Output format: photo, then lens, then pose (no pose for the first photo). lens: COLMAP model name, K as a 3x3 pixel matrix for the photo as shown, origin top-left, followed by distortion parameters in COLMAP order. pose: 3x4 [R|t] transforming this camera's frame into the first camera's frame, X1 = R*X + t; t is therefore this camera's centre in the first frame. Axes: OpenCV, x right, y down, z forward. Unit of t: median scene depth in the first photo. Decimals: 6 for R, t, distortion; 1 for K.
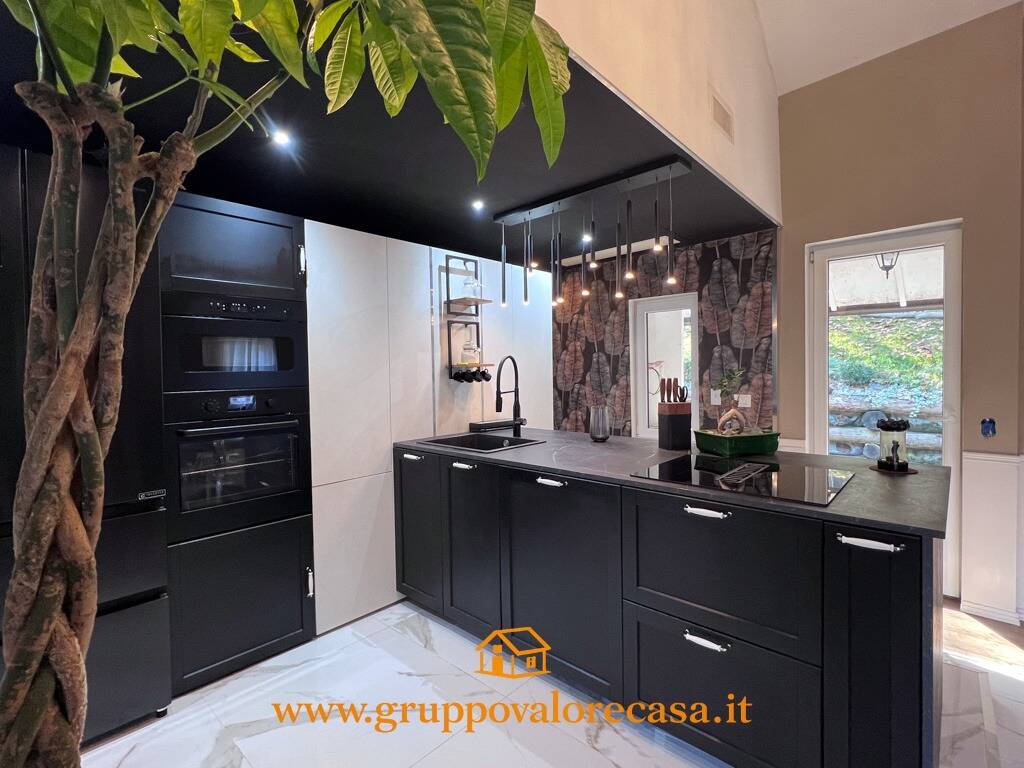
lens RADIAL K [[485.1, 0, 506.6], [0, 485.1, 383.5], [0, 0, 1]] dist [-0.001308, 0.000166]
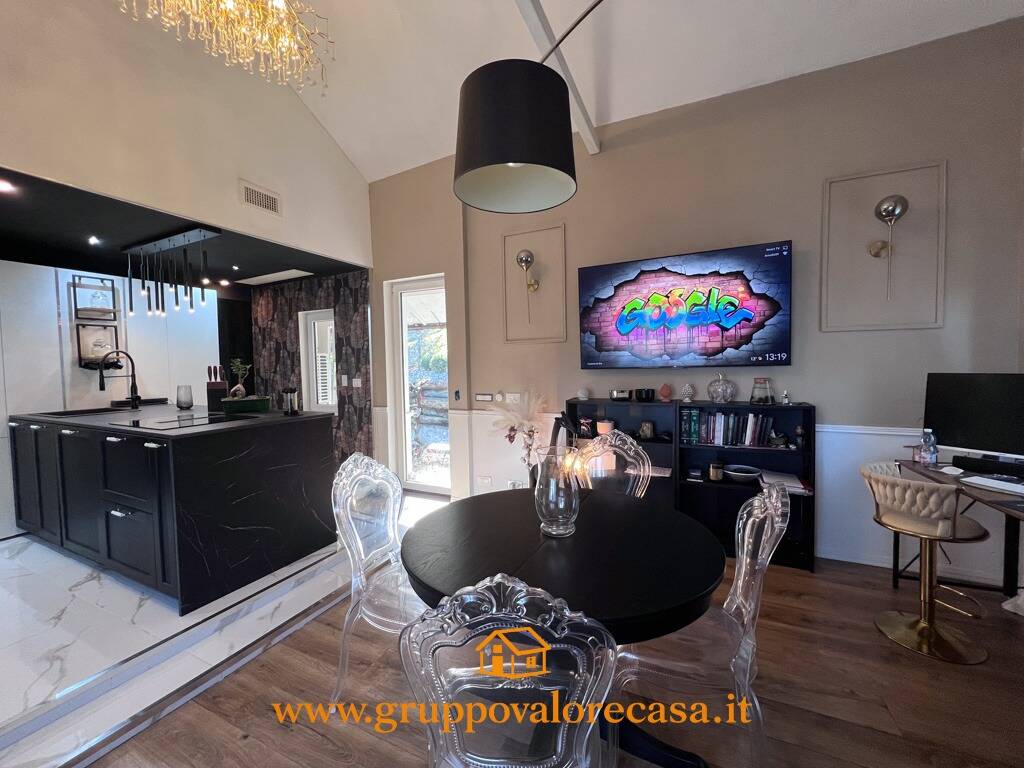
lens RADIAL K [[409.9, 0, 507.4], [0, 409.9, 382.2], [0, 0, 1]] dist [-0.001566, -0.000051]
pose [[0.955832, -0.011889, 0.293674, 0.696835], [0.008379, 0.999878, 0.013206, 0.026338], [-0.293795, -0.010162, 0.955815, -0.436699]]
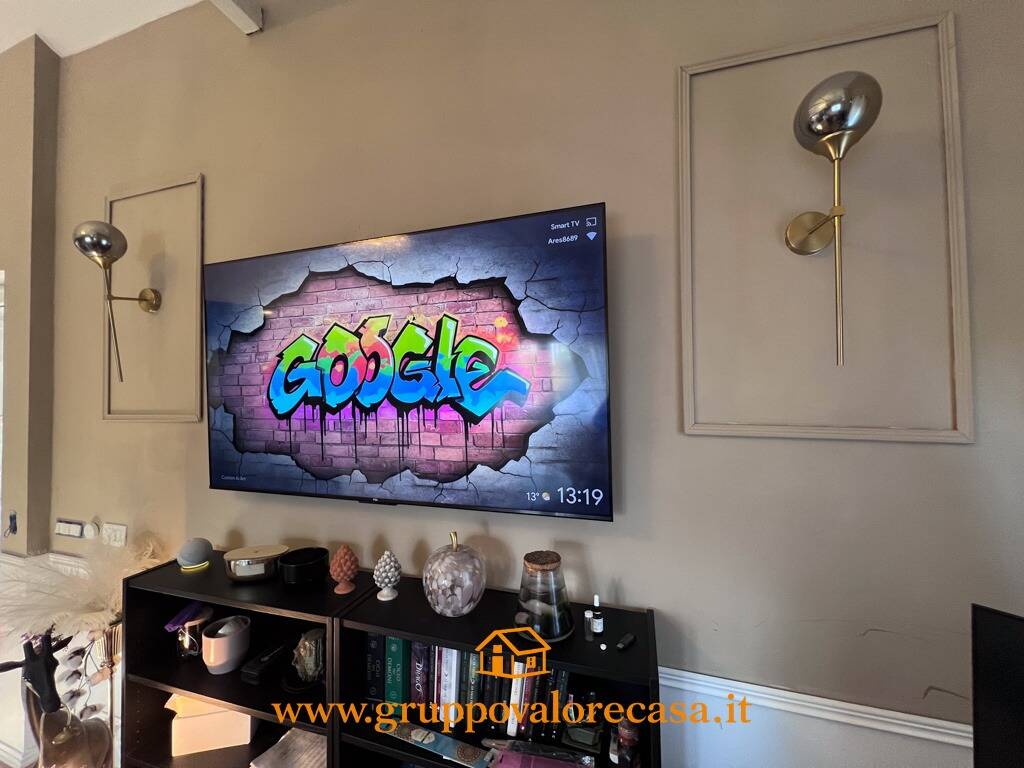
lens RADIAL K [[409.9, 0, 509.1], [0, 409.9, 382.9], [0, 0, 1]] dist [-0.001566, -0.000051]
pose [[0.904168, 0.025513, 0.426414, 1.382505], [-0.000235, 0.998244, -0.059229, -0.100816], [-0.427177, 0.053453, 0.902587, -0.005904]]
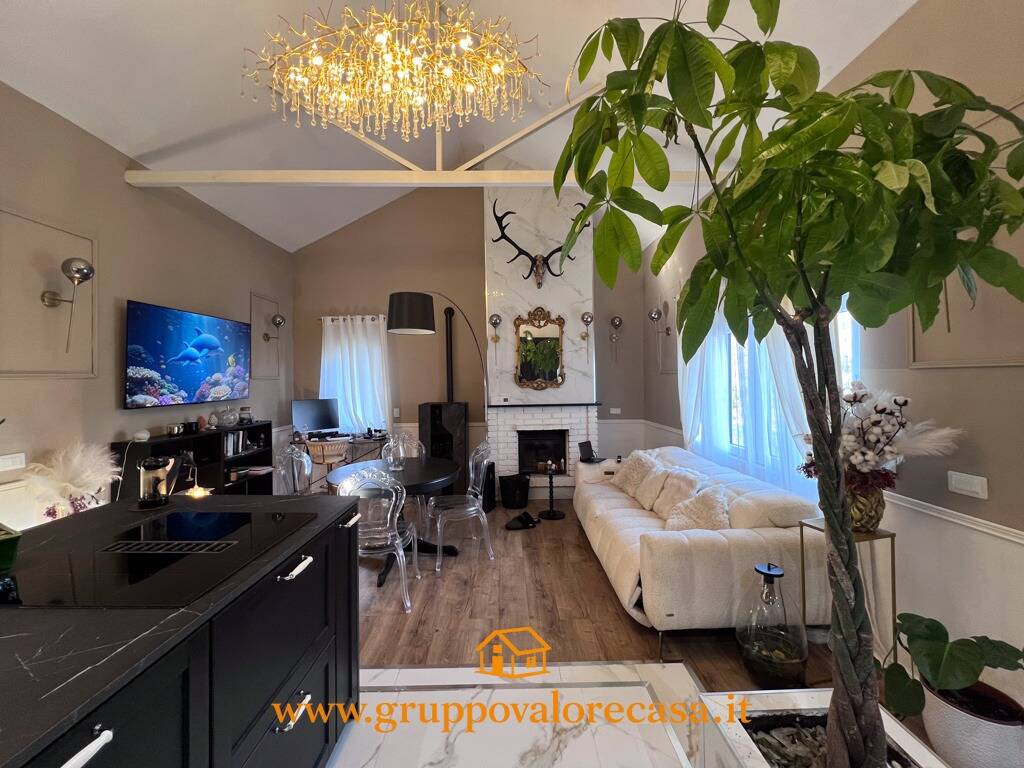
lens RADIAL K [[409.9, 0, 507.2], [0, 409.9, 377.1], [0, 0, 1]] dist [-0.001566, -0.000051]
pose [[-0.679686, 0.023302, 0.733133, -0.241152], [0.034935, 0.999389, 0.000623, -0.046402], [-0.732671, 0.026035, -0.680085, 0.651342]]
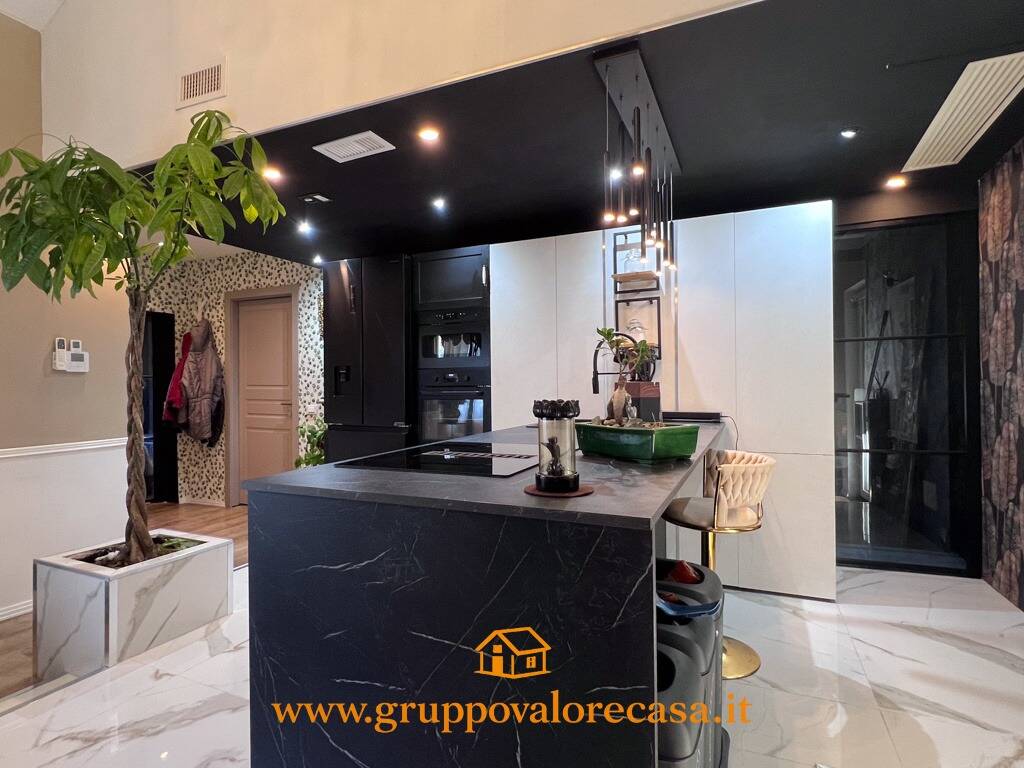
lens RADIAL K [[538.9, 0, 506.6], [0, 538.9, 380.7], [0, 0, 1]] dist [-0.004915, 0.000587]
pose [[0.315824, 0.008298, -0.948782, 0.850969], [-0.020189, 0.999794, 0.002024, 0.032874], [0.948603, 0.018516, 0.315926, 0.467356]]
